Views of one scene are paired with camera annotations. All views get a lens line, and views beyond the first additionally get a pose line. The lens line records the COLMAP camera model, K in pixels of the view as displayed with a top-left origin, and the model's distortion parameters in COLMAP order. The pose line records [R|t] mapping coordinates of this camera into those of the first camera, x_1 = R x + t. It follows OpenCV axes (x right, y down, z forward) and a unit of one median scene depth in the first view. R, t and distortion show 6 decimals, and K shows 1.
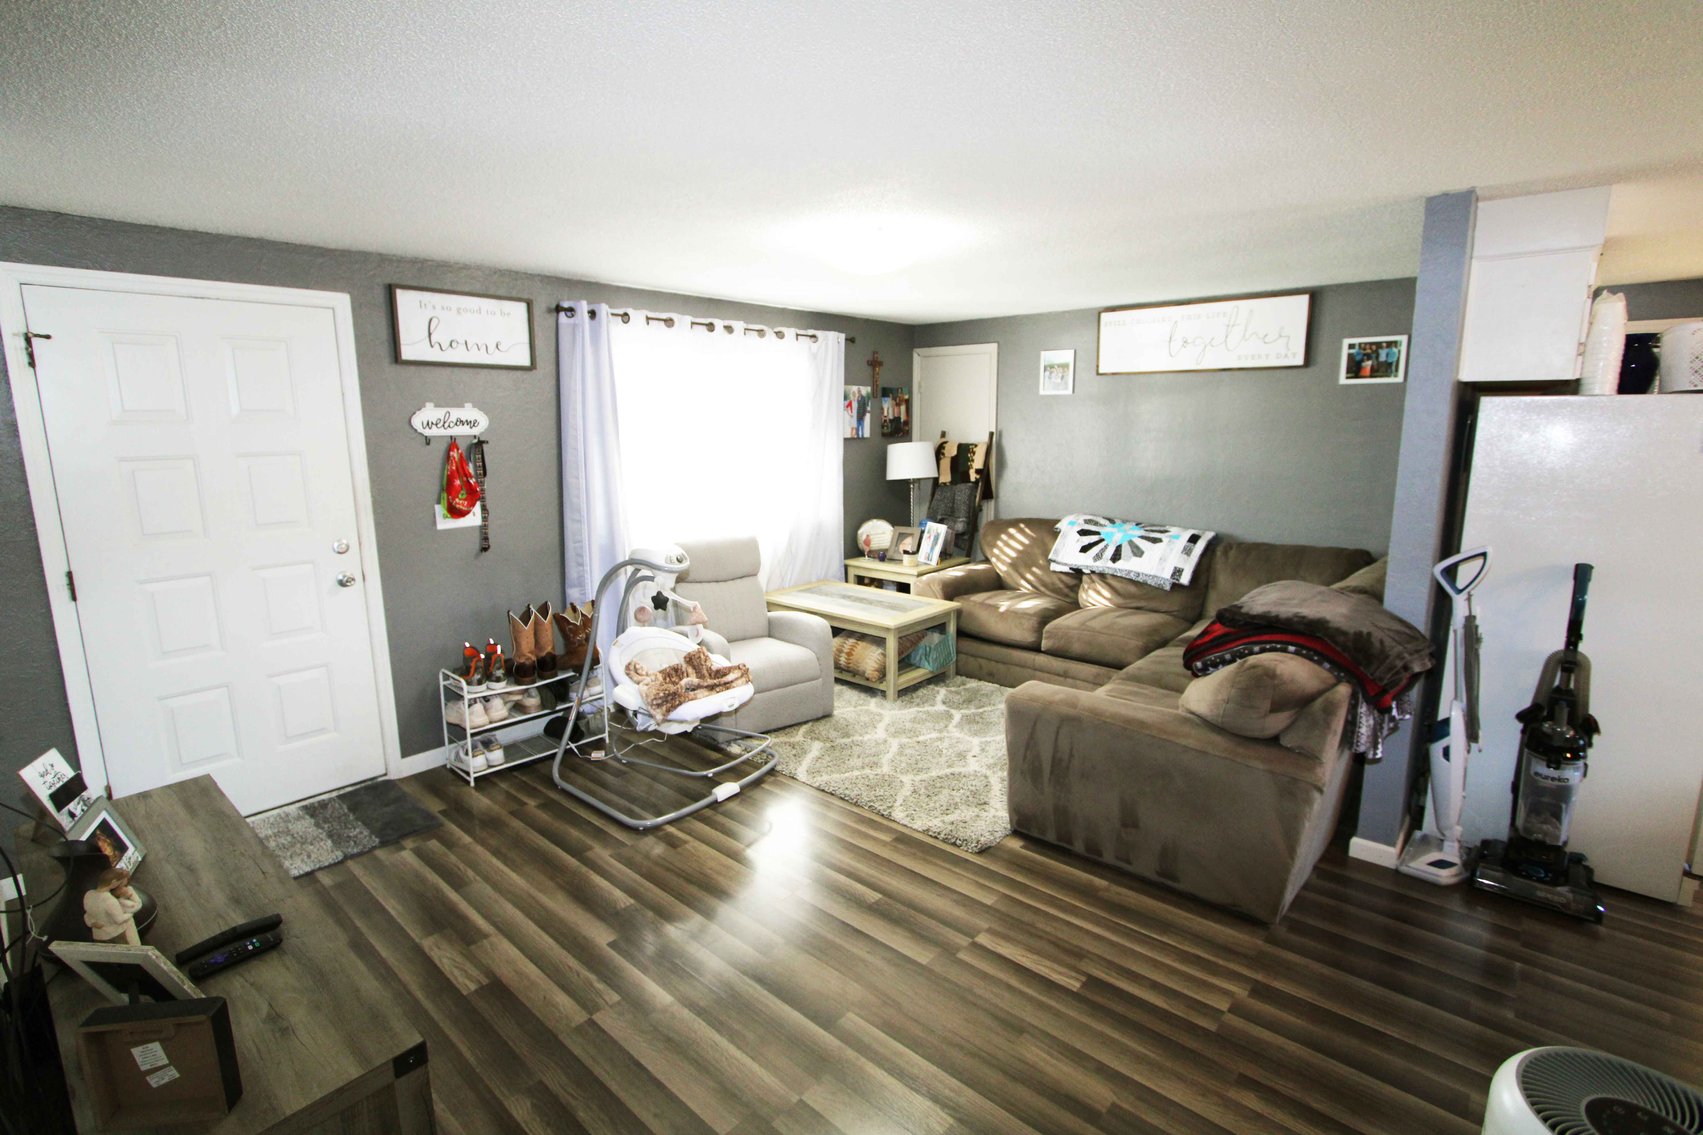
lens RADIAL K [[785.9, 0, 850.1], [0, 785.9, 567.3], [0, 0, 1]] dist [0.001033, 0.000031]
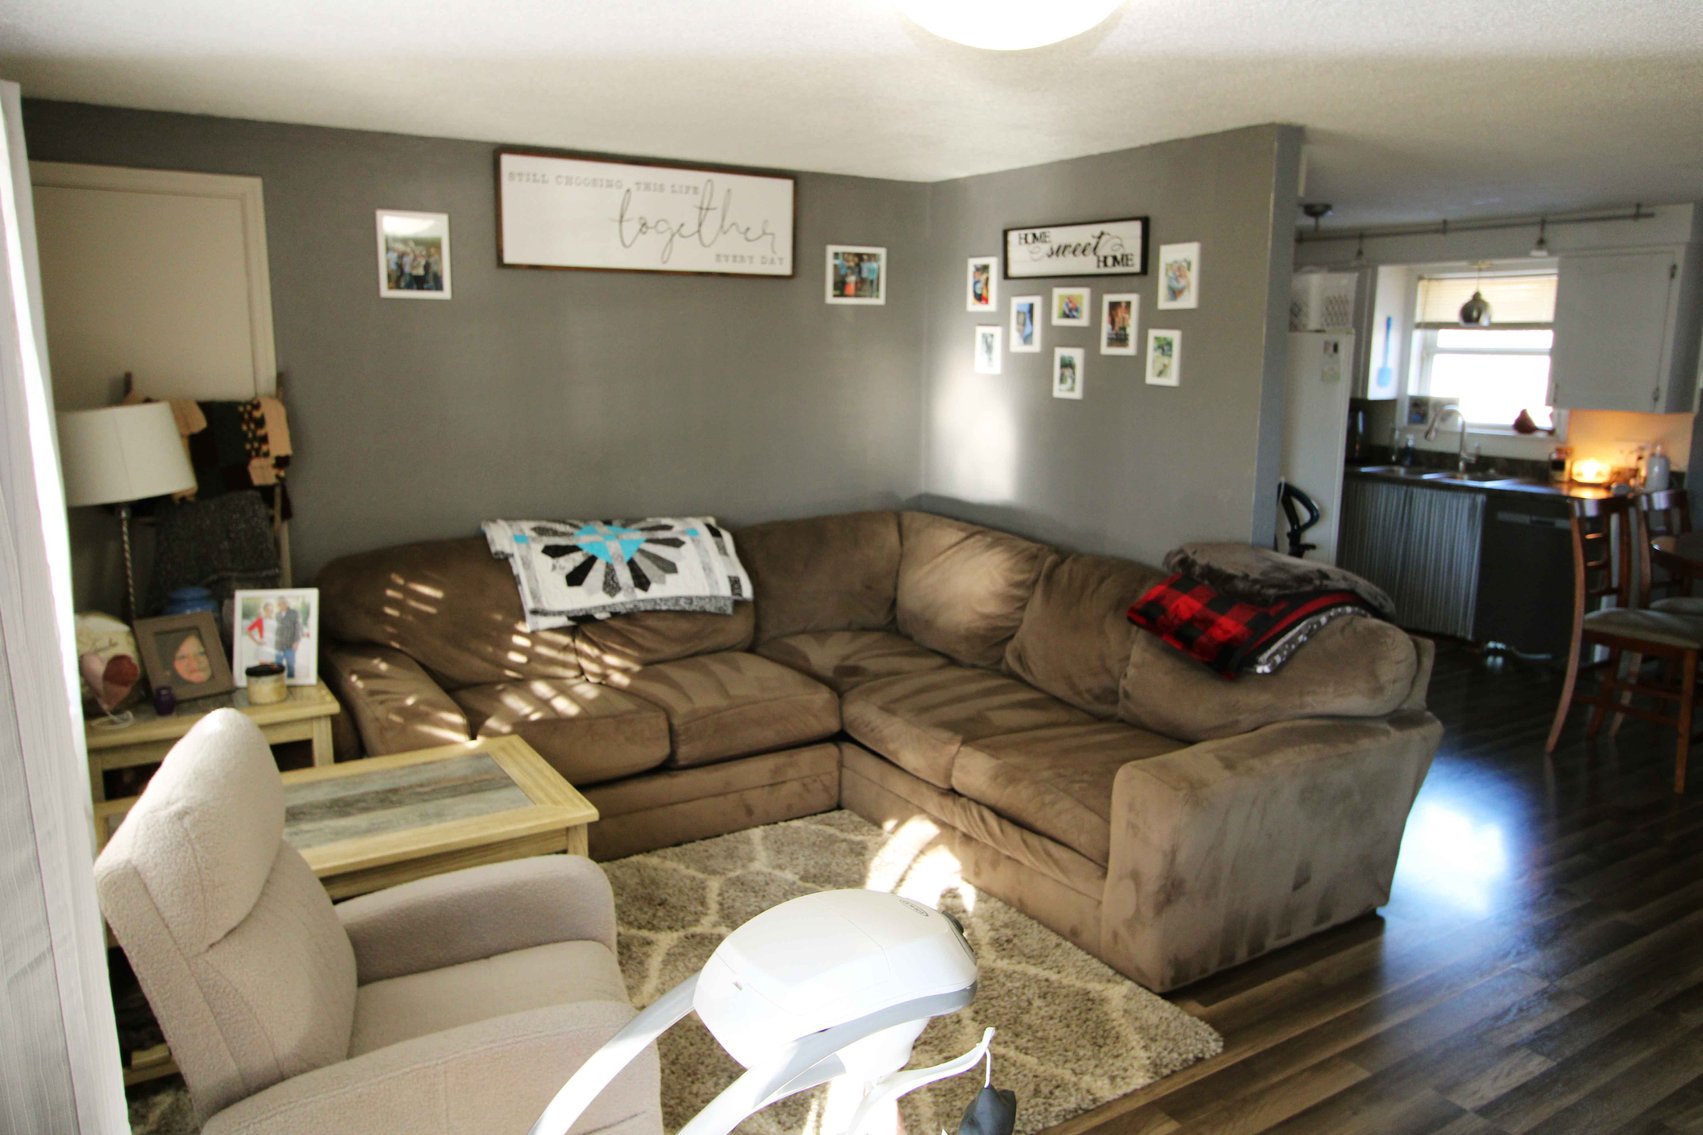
lens RADIAL K [[1187.5, 0, 849.3], [0, 1187.5, 561.5], [0, 0, 1]] dist [-0.003240, 0.001556]
pose [[0.296837, -0.164570, 0.940640, -0.478781], [0.174757, 0.977764, 0.115917, -0.109446], [-0.938801, 0.129975, 0.318997, 0.601502]]
